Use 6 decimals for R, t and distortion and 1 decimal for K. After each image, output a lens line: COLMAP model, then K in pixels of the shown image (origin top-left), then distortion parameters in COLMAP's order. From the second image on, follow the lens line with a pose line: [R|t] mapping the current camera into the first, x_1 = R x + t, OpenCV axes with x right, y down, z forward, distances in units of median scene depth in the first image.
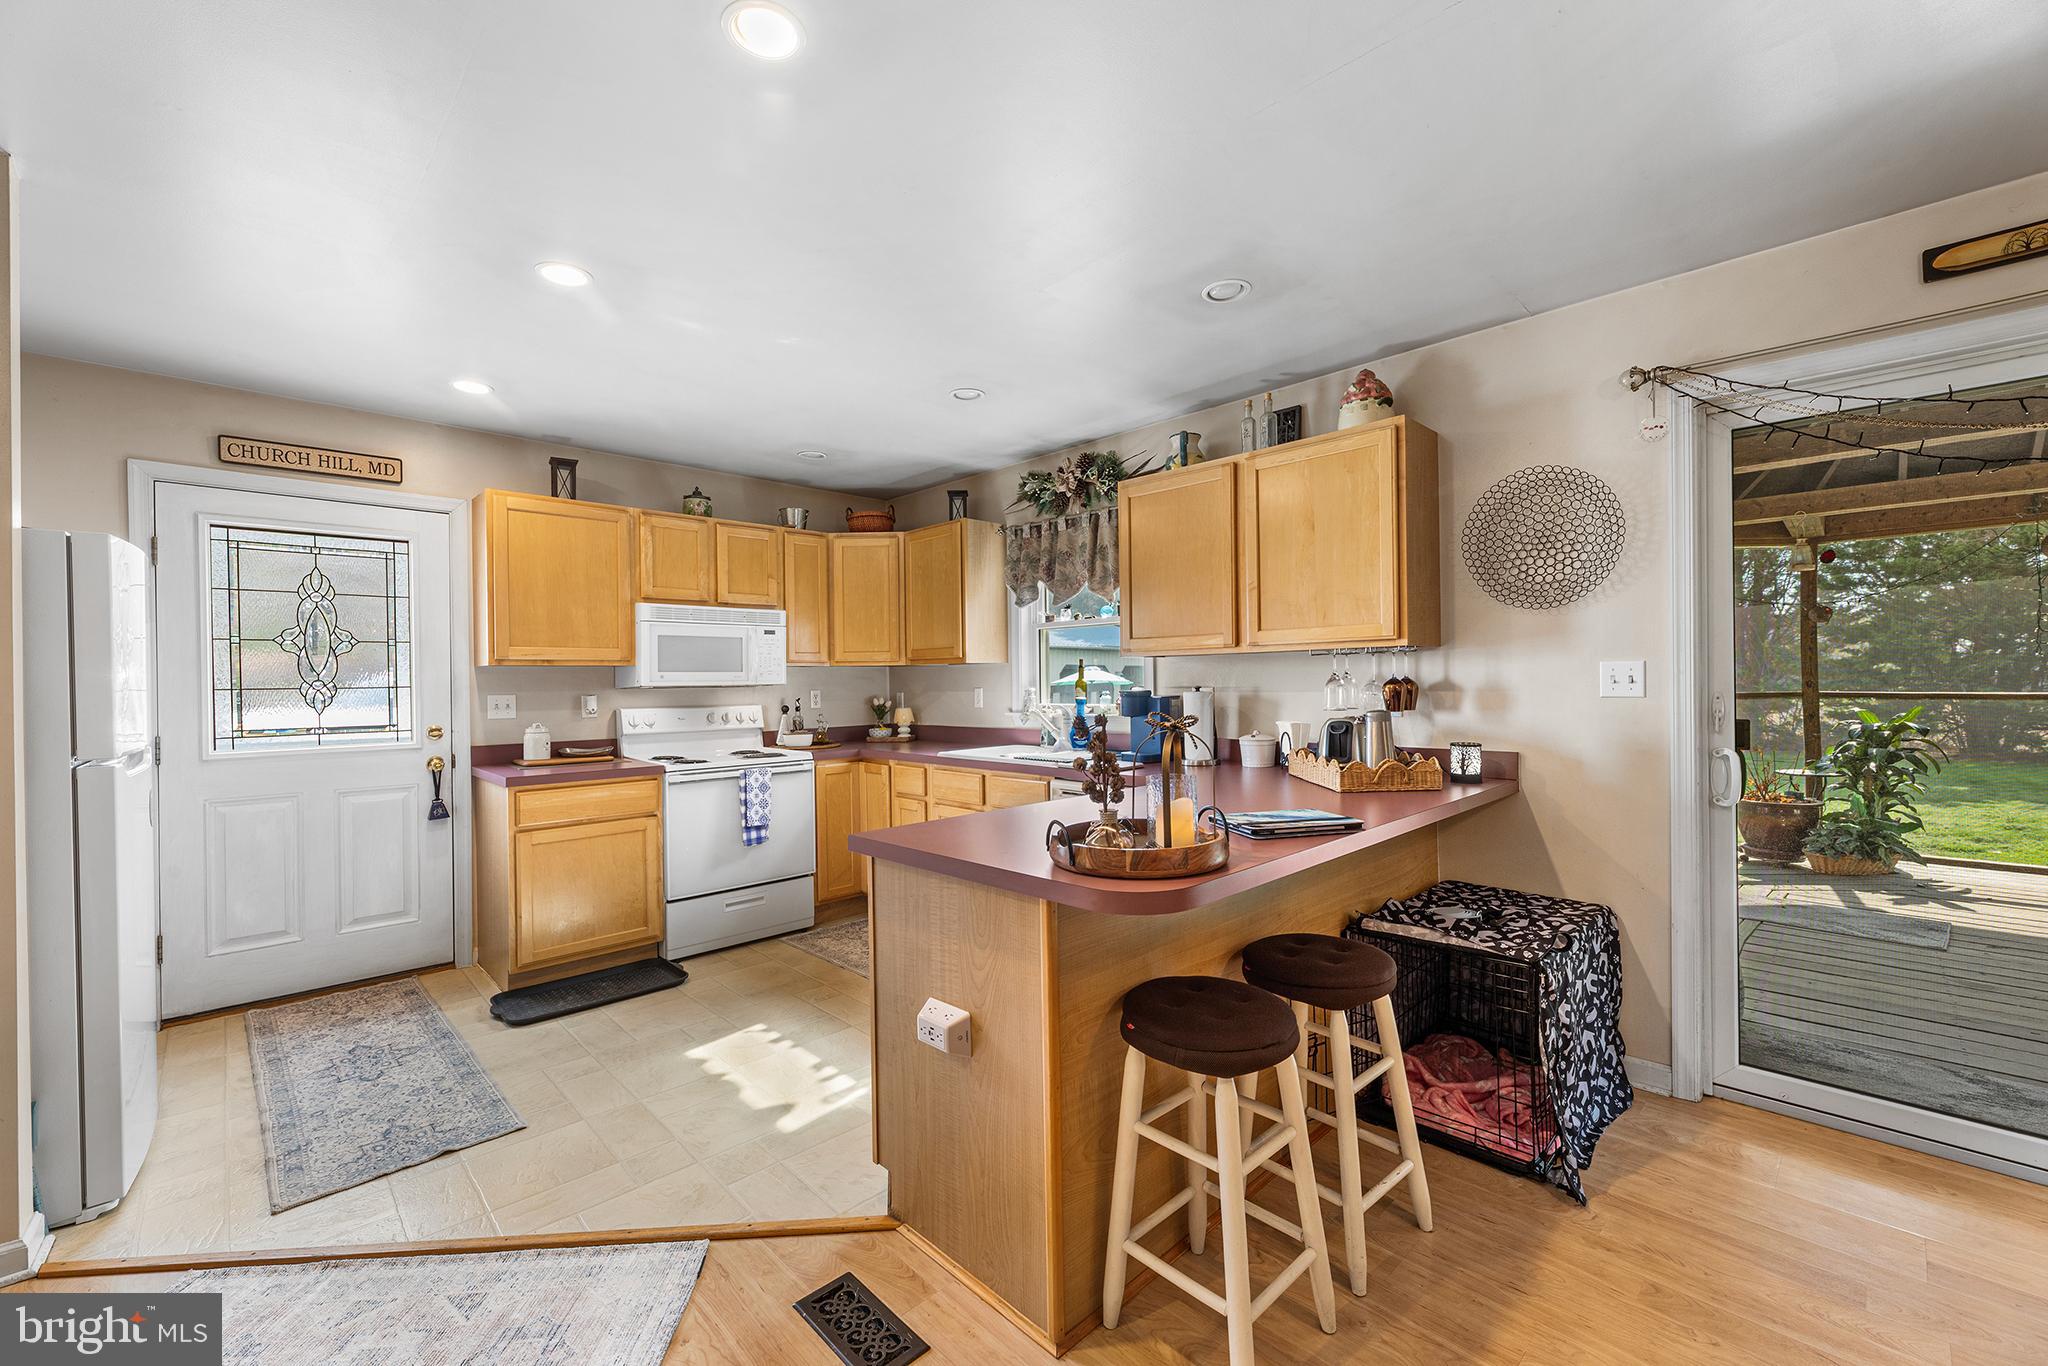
lens RADIAL K [[830.5, 0, 1024.5], [0, 830.5, 686.0], [0, 0, 1]] dist [-0.001206, -0.000062]
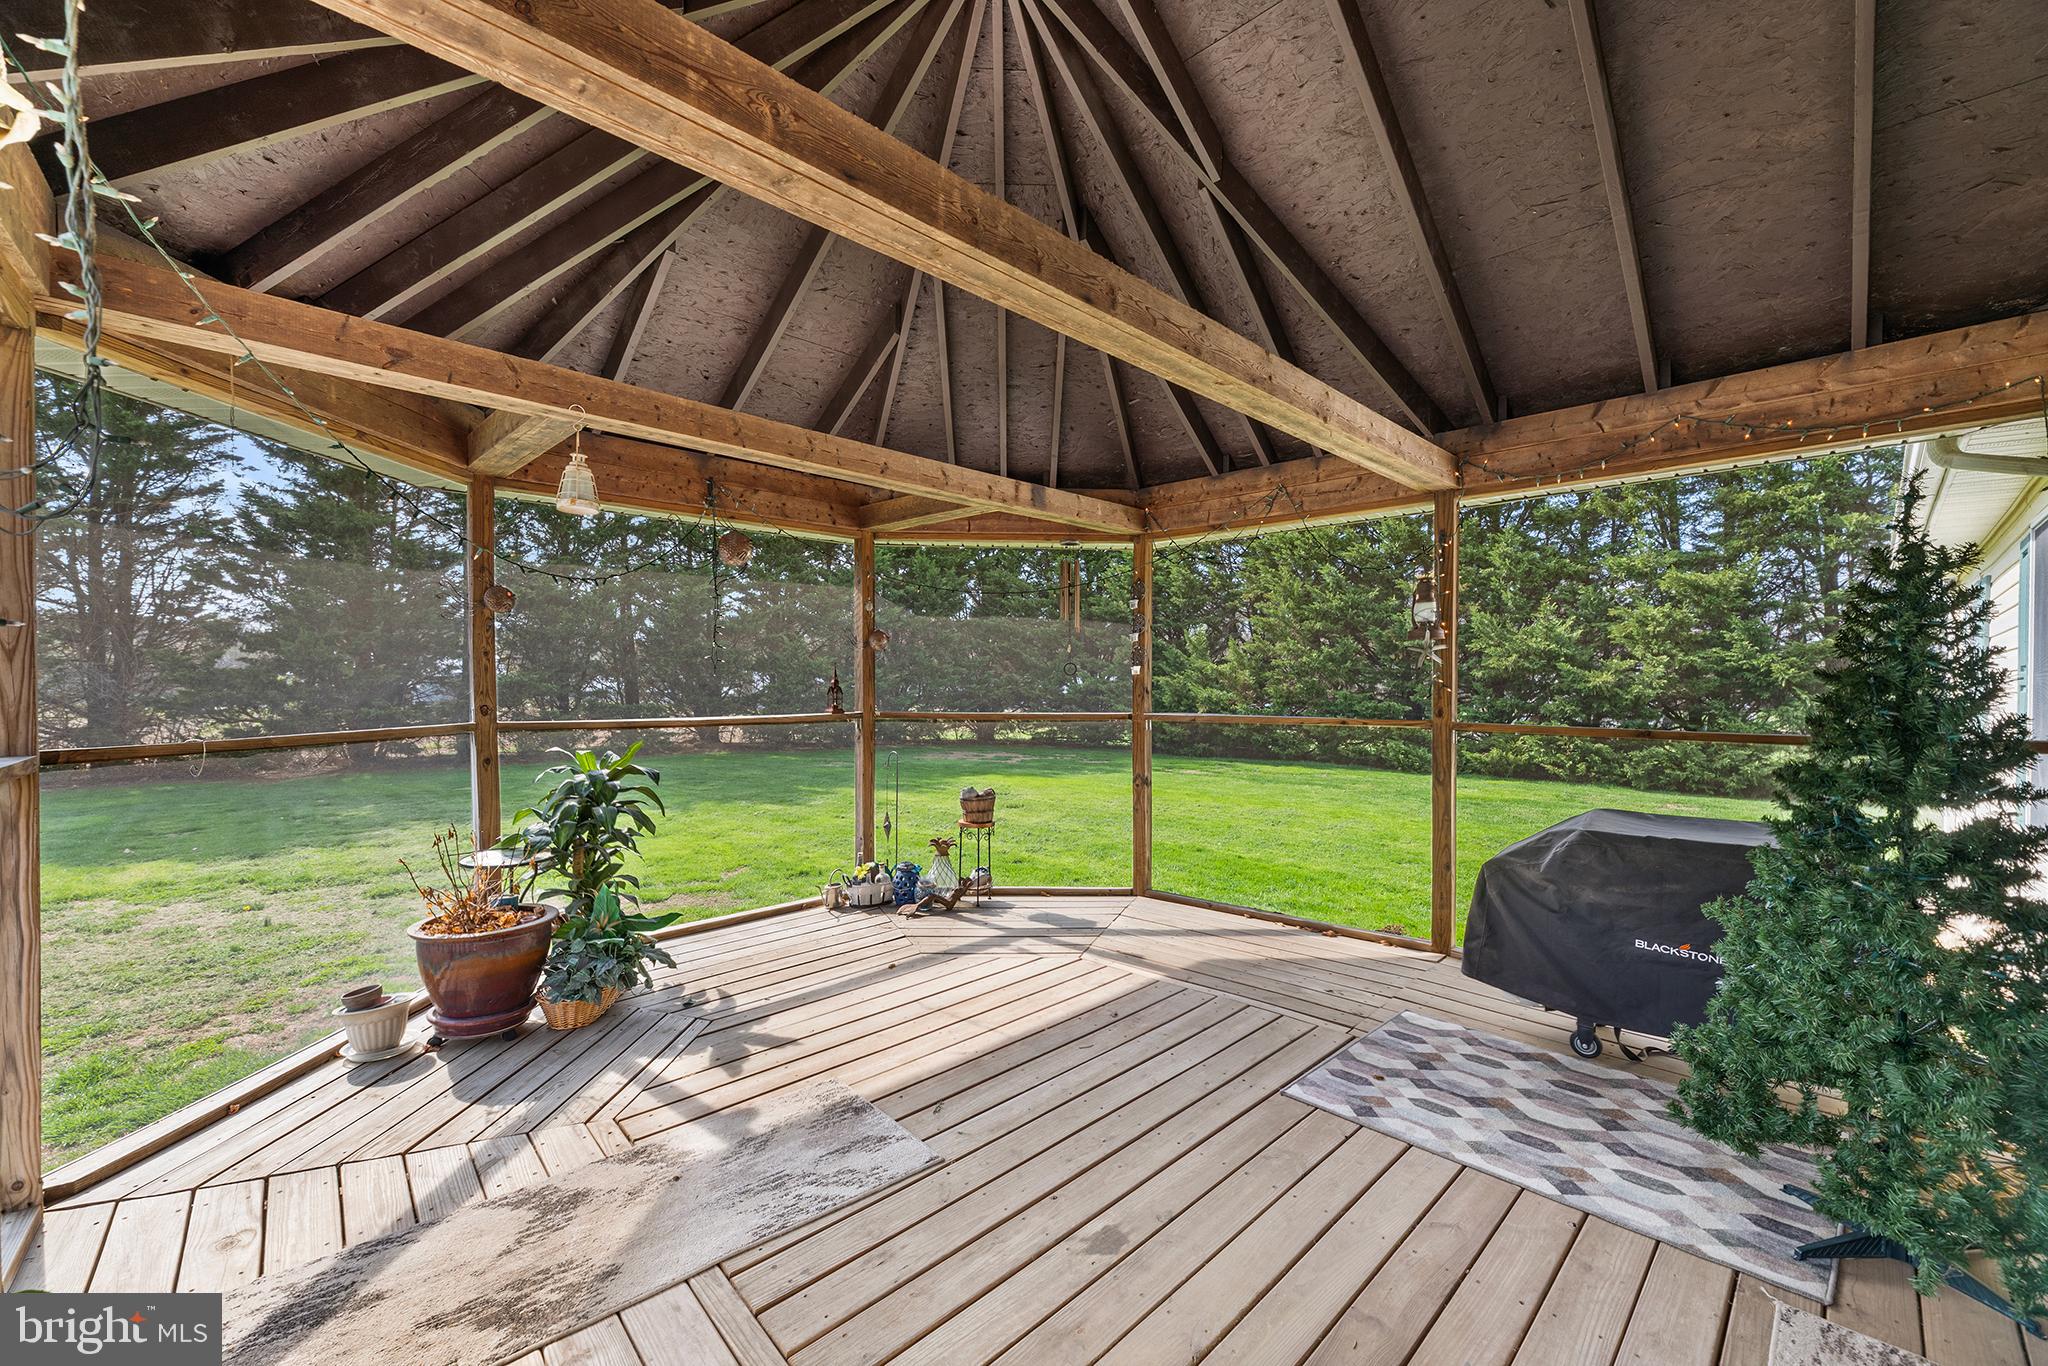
lens RADIAL K [[832.6, 0, 1023.7], [0, 832.6, 690.2], [0, 0, 1]] dist [-0.000033, 0.000028]
pose [[-0.010782, 0.006310, 0.999922, 0.528506], [0.001295, 0.999979, -0.006297, -0.020756], [-0.999941, 0.001227, -0.010790, 1.004459]]
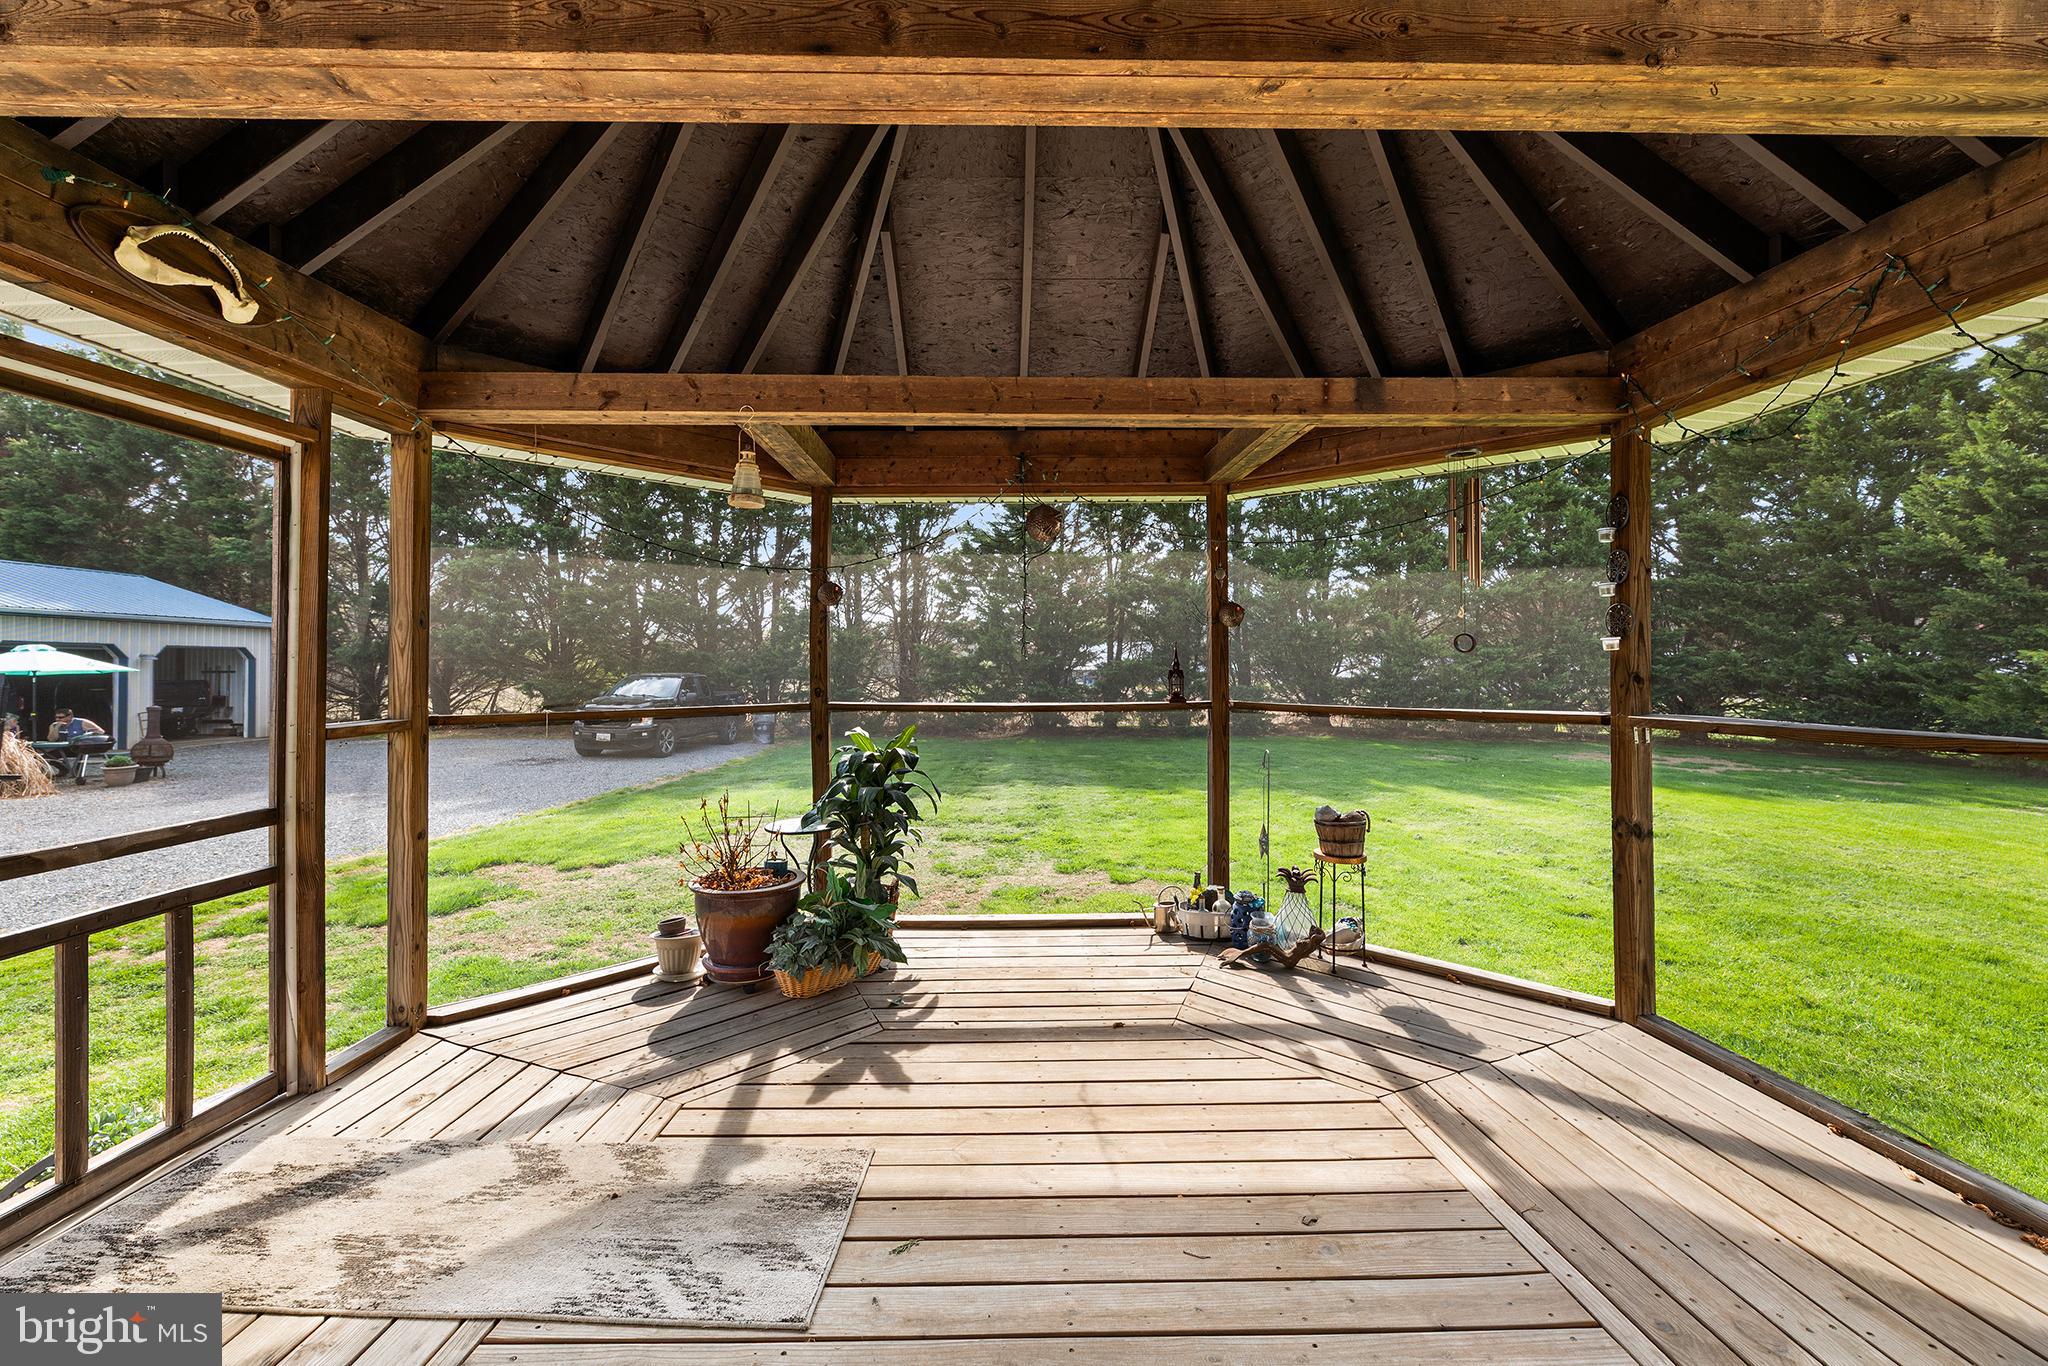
lens RADIAL K [[833.4, 0, 1018.2], [0, 833.4, 656.1], [0, 0, 1]] dist [-0.000001, 0.000052]
pose [[0.685628, 0.020826, 0.727654, 0.911368], [-0.004793, 0.999698, -0.024095, -0.027541], [-0.727937, 0.013032, 0.685521, 0.647528]]
